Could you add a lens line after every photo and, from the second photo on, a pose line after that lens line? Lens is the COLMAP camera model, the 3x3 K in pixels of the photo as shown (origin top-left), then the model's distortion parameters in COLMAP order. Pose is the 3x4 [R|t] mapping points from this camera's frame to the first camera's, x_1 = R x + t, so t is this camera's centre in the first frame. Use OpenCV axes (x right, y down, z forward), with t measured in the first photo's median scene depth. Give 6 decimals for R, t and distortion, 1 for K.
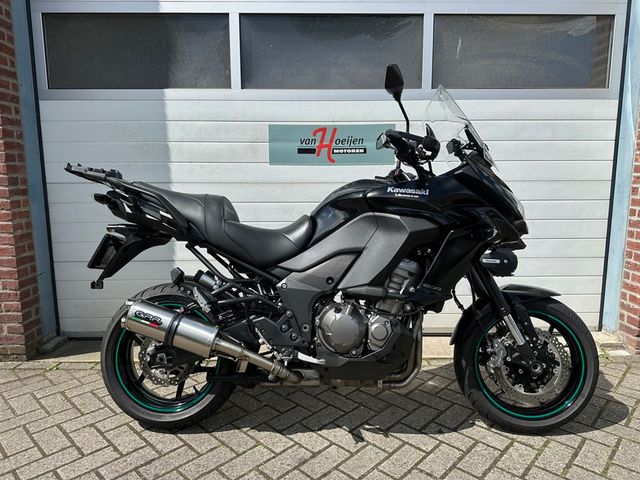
lens RADIAL K [[442.8, 0, 320.0], [0, 442.8, 240.0], [0, 0, 1]] dist [0.055694, -0.069193]
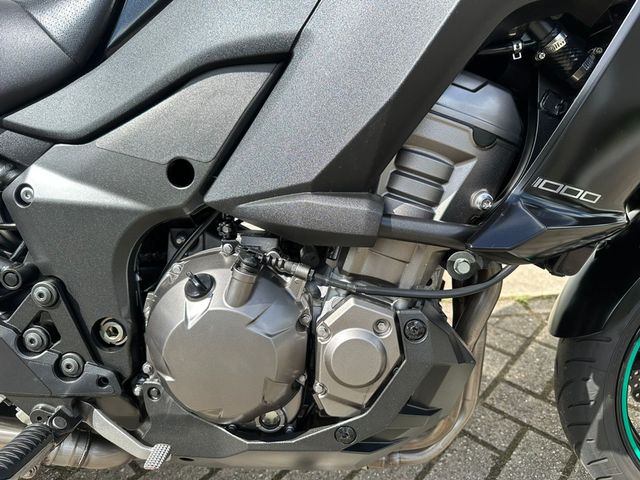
lens RADIAL K [[442.8, 0, 320.0], [0, 442.8, 240.0], [0, 0, 1]] dist [0.055694, -0.069193]
pose [[0.999745, -0.022519, 0.001889, 0.112669], [0.021225, 0.964413, 0.263547, 0.063883], [-0.007756, -0.263440, 0.964645, 0.754703]]
